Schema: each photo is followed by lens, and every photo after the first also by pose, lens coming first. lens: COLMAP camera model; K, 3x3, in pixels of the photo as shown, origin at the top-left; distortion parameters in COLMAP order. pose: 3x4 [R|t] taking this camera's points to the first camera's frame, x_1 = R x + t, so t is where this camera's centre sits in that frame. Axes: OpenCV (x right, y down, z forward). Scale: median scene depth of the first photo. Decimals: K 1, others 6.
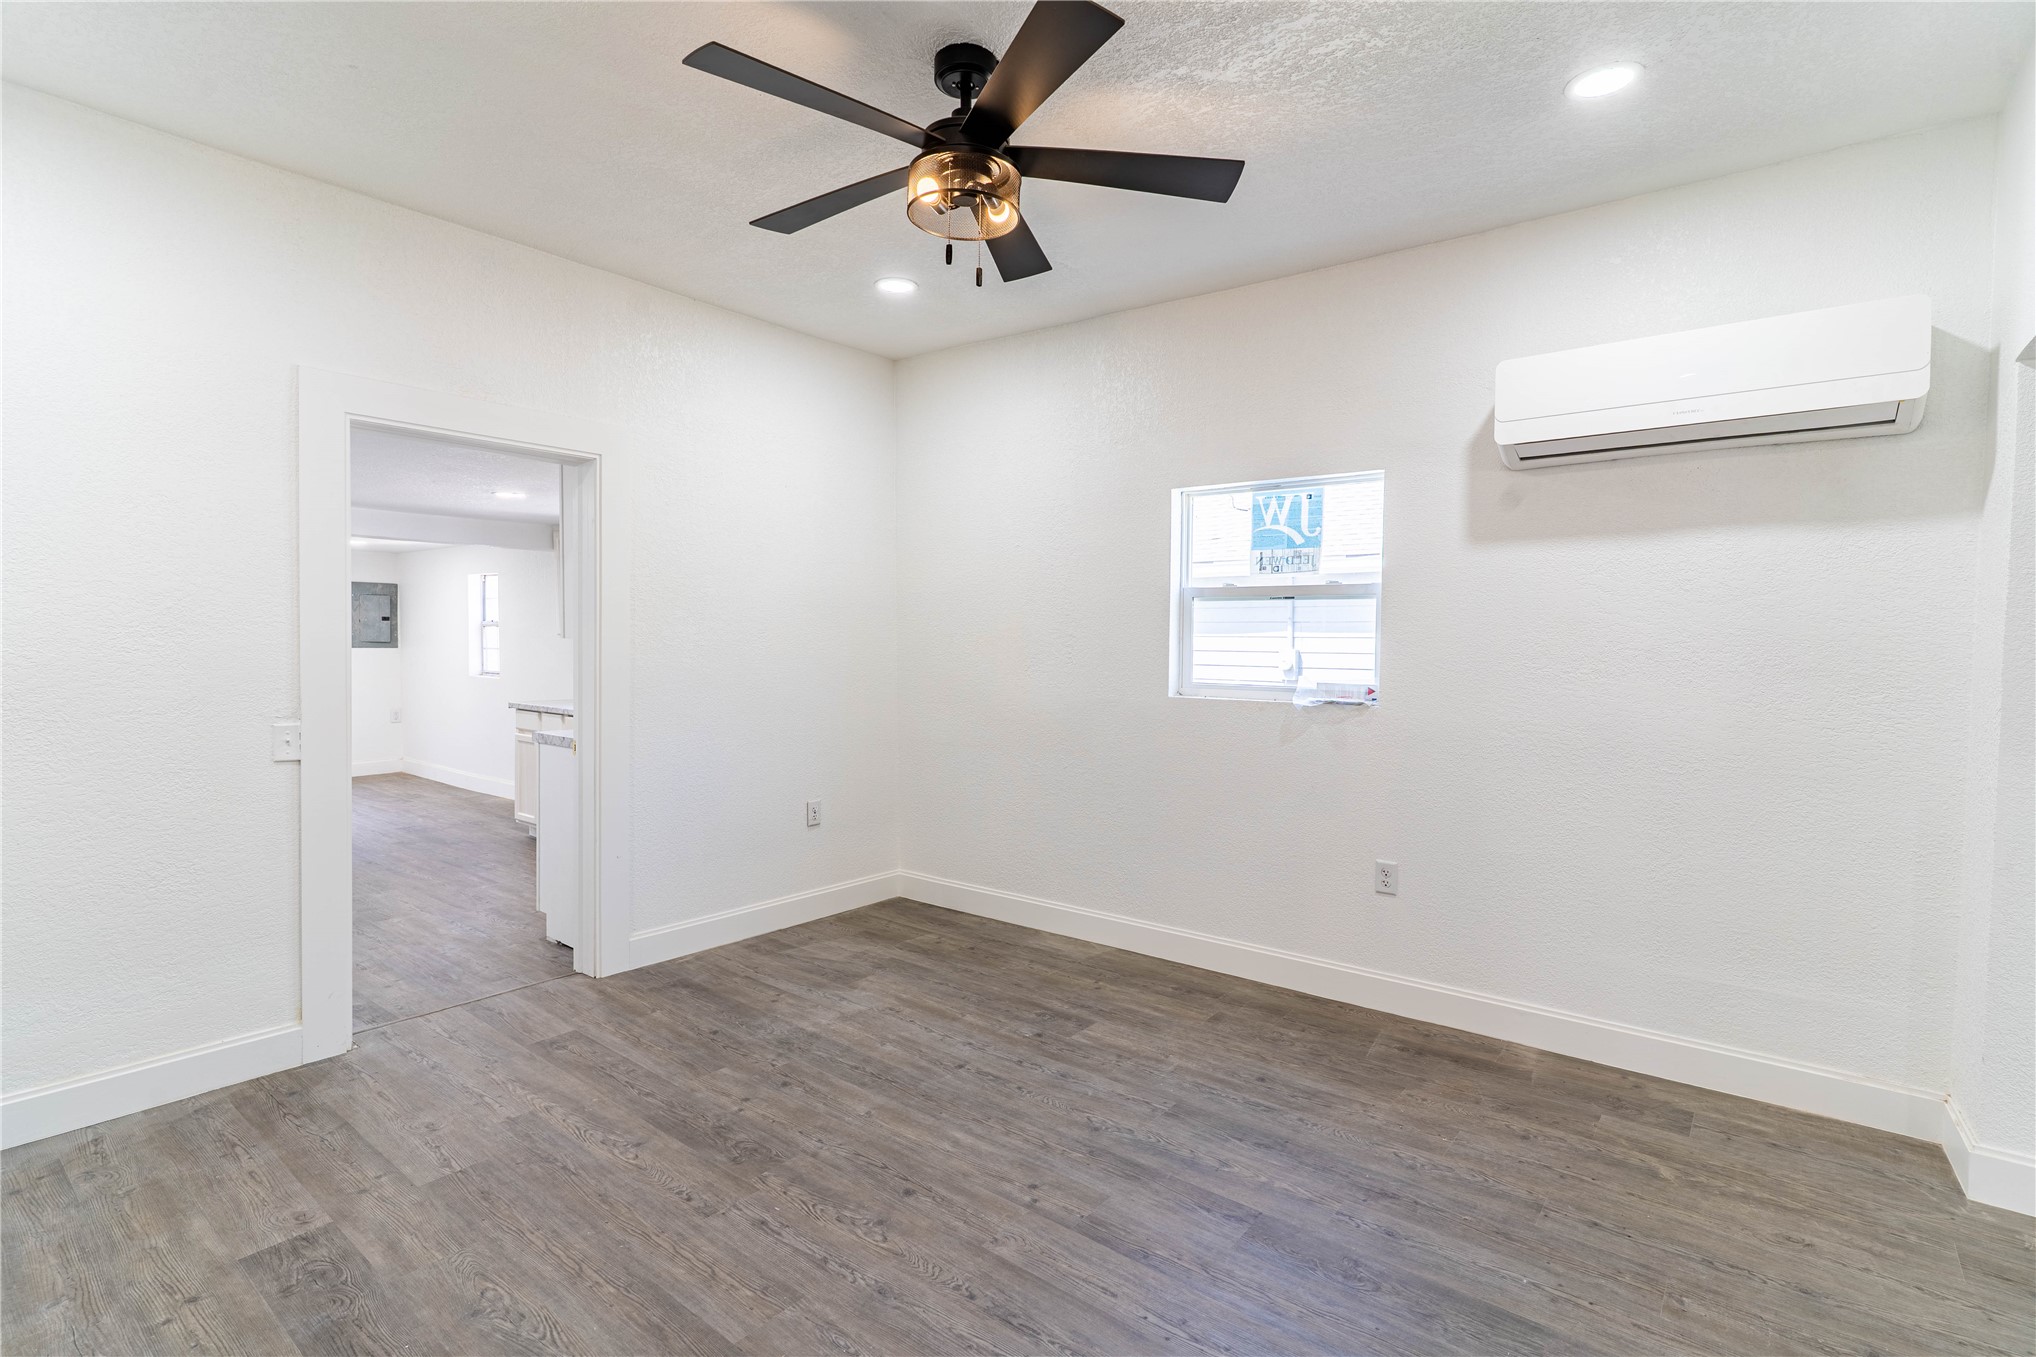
lens RADIAL K [[972.5, 0, 1017.8], [0, 972.5, 677.0], [0, 0, 1]] dist [0.002590, 0.000429]
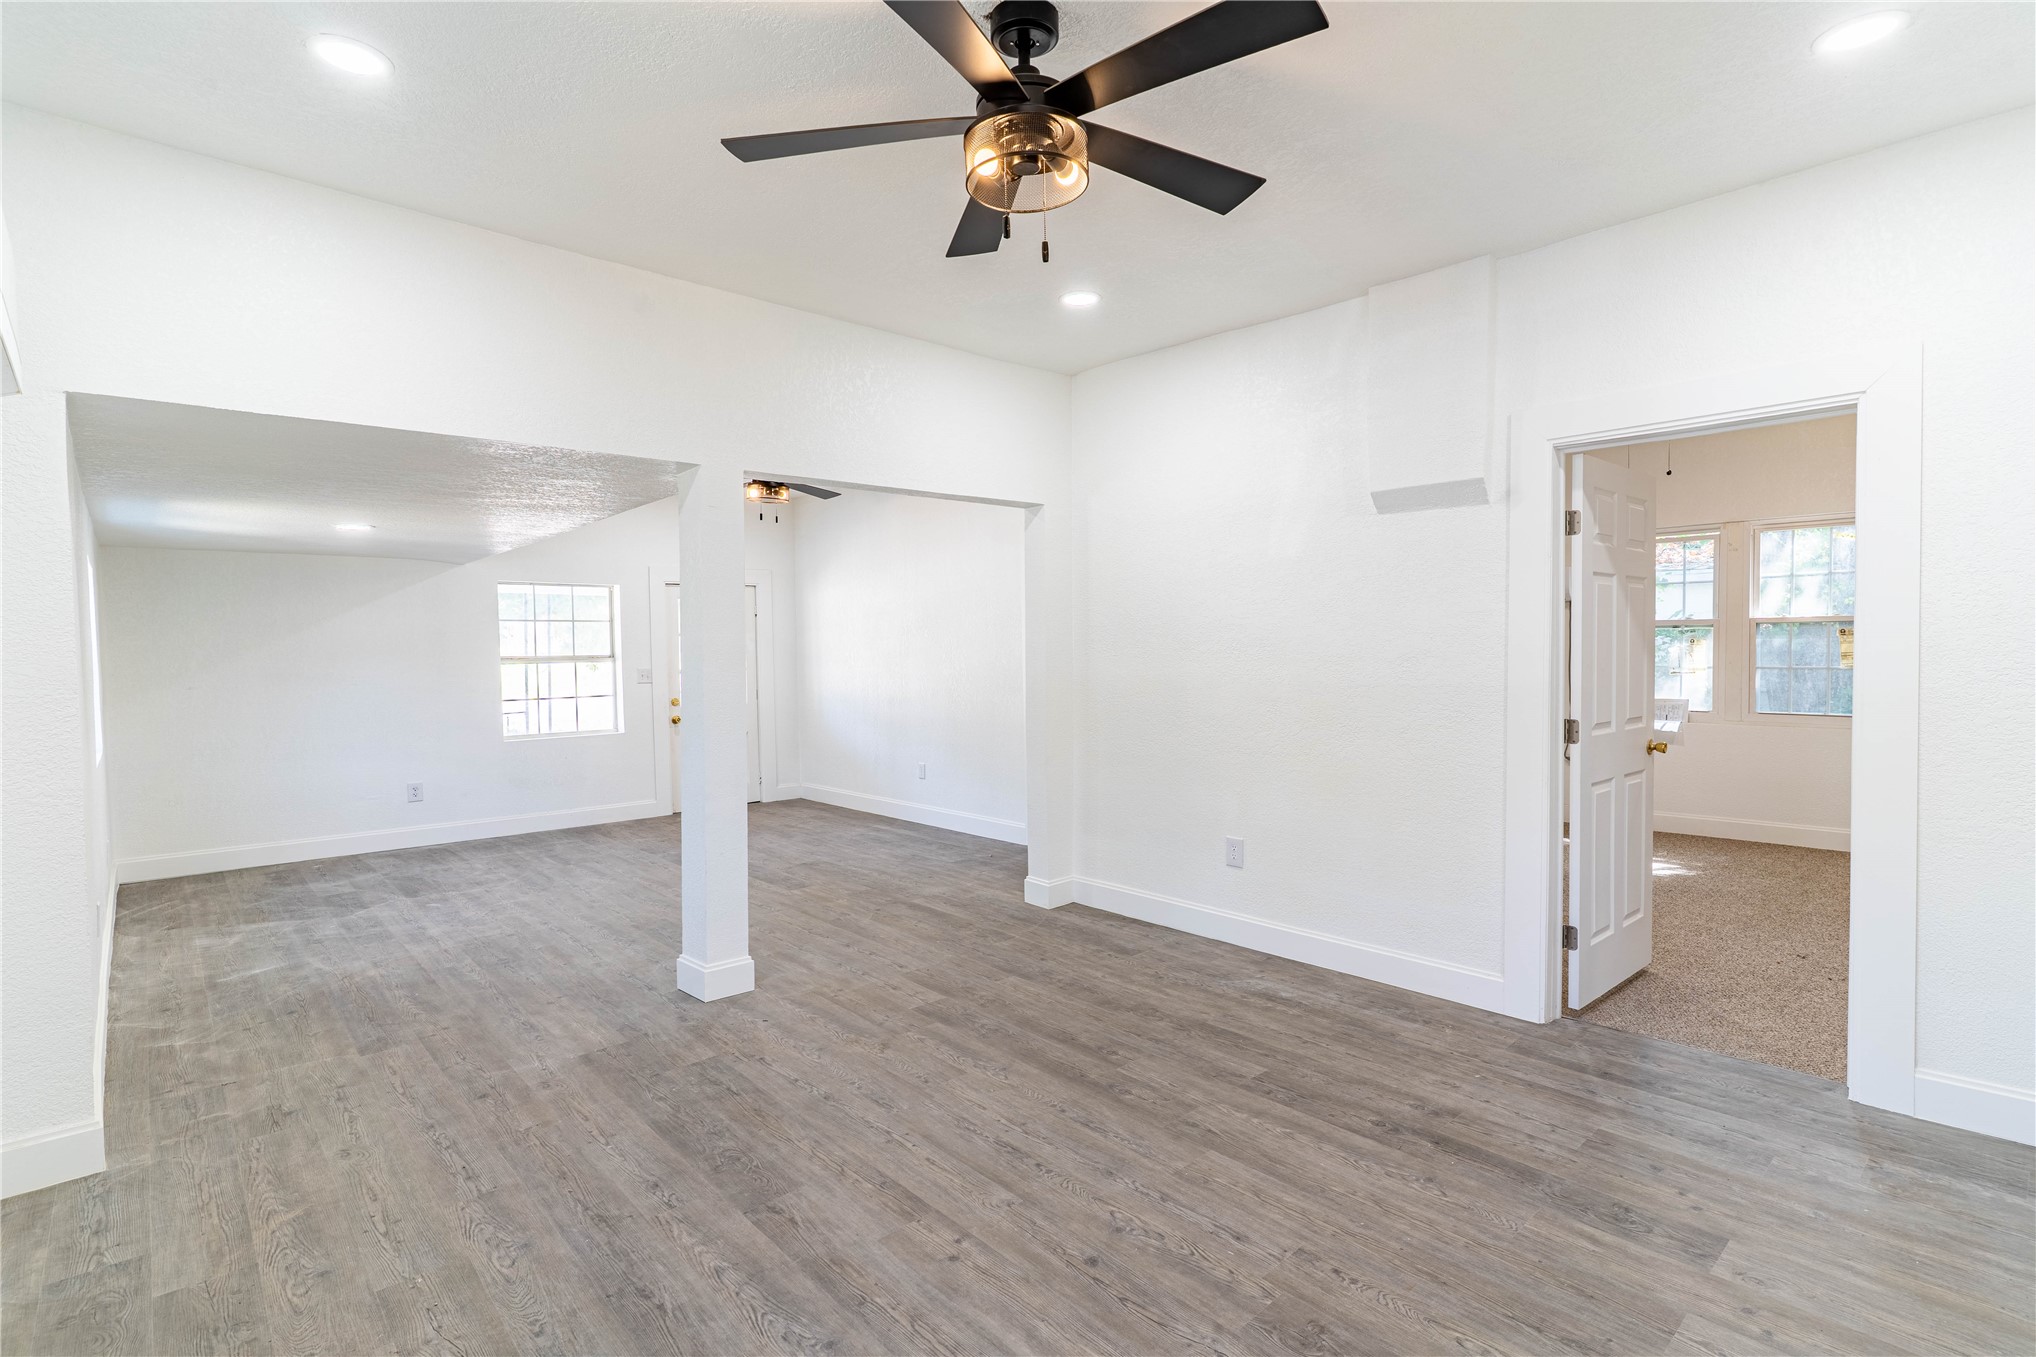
lens RADIAL K [[972.5, 0, 1015.5], [0, 972.5, 676.9], [0, 0, 1]] dist [0.002590, 0.000429]
pose [[-0.986782, -0.002835, 0.162026, -0.192176], [0.008764, 0.997450, 0.070826, -0.076378], [-0.161814, 0.071309, -0.984241, 1.914040]]
